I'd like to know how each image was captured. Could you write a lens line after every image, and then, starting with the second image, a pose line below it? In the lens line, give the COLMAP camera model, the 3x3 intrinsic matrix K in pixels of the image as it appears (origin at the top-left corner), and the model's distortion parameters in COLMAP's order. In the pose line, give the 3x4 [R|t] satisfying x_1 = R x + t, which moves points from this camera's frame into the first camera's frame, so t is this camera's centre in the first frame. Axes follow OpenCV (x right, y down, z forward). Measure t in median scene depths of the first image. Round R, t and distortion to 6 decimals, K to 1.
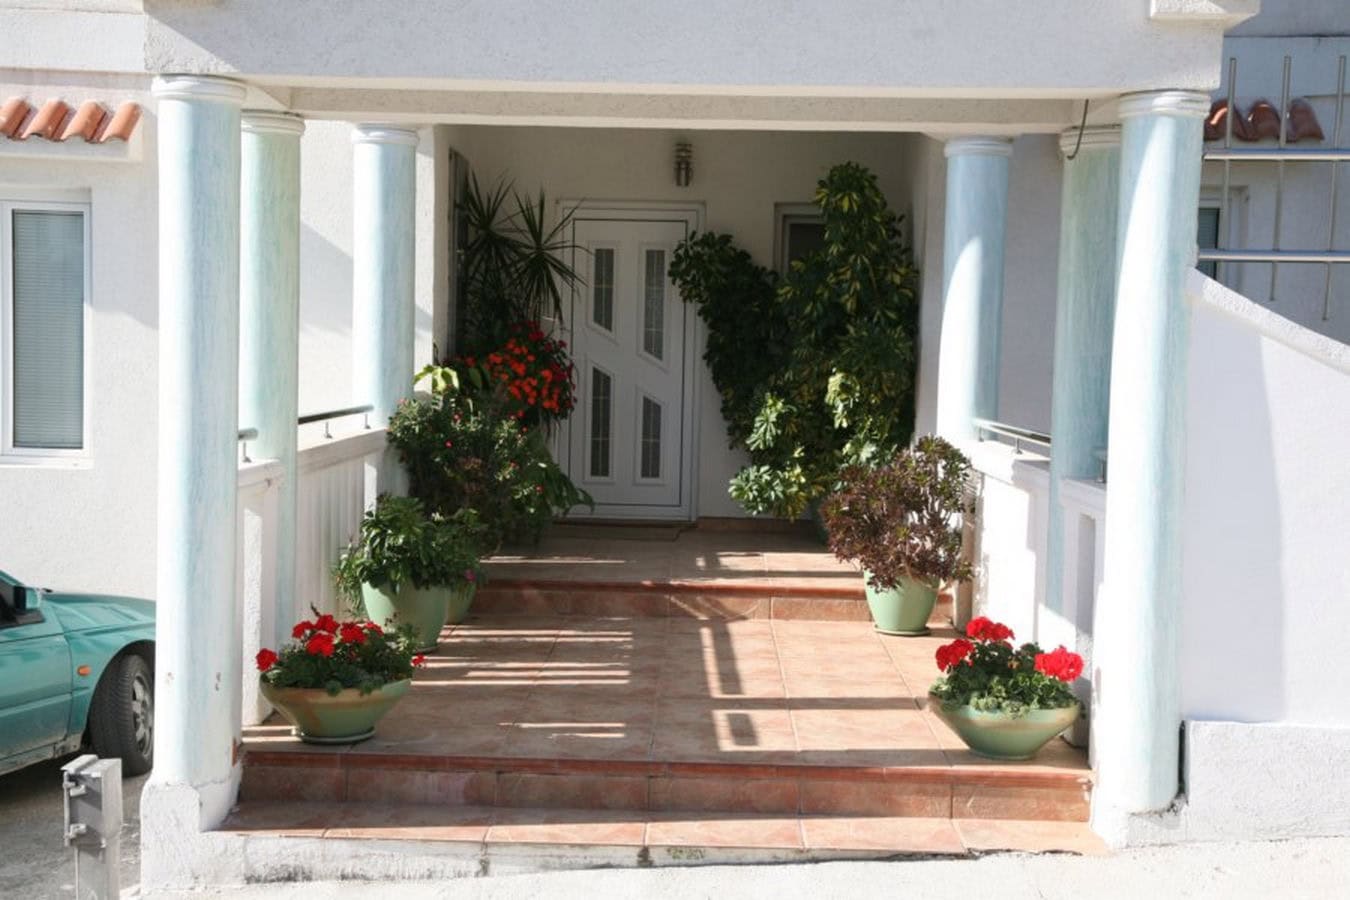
lens RADIAL K [[1825.8, 0, 674.2], [0, 1825.8, 447.0], [0, 0, 1]] dist [0.165241, 0.000000]
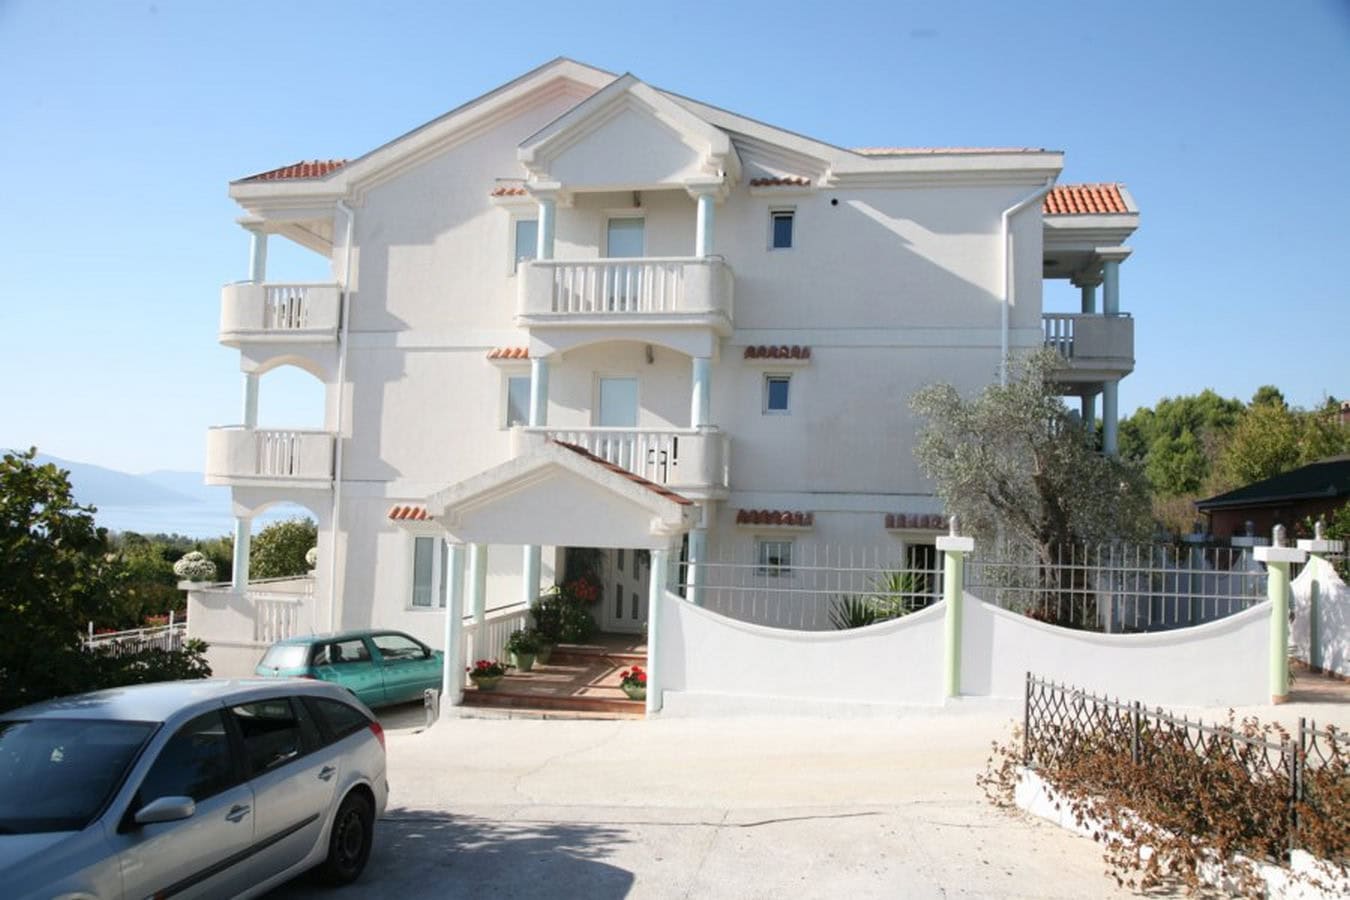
lens RADIAL K [[1007.8, 0, 679.8], [0, 1007.8, 459.5], [0, 0, 1]] dist [-0.071329, 0.036356]
pose [[0.985755, 0.000288, -0.168185, 0.663938], [-0.018977, 0.993803, -0.109524, -0.128328], [0.167111, 0.111156, 0.979652, -1.293276]]
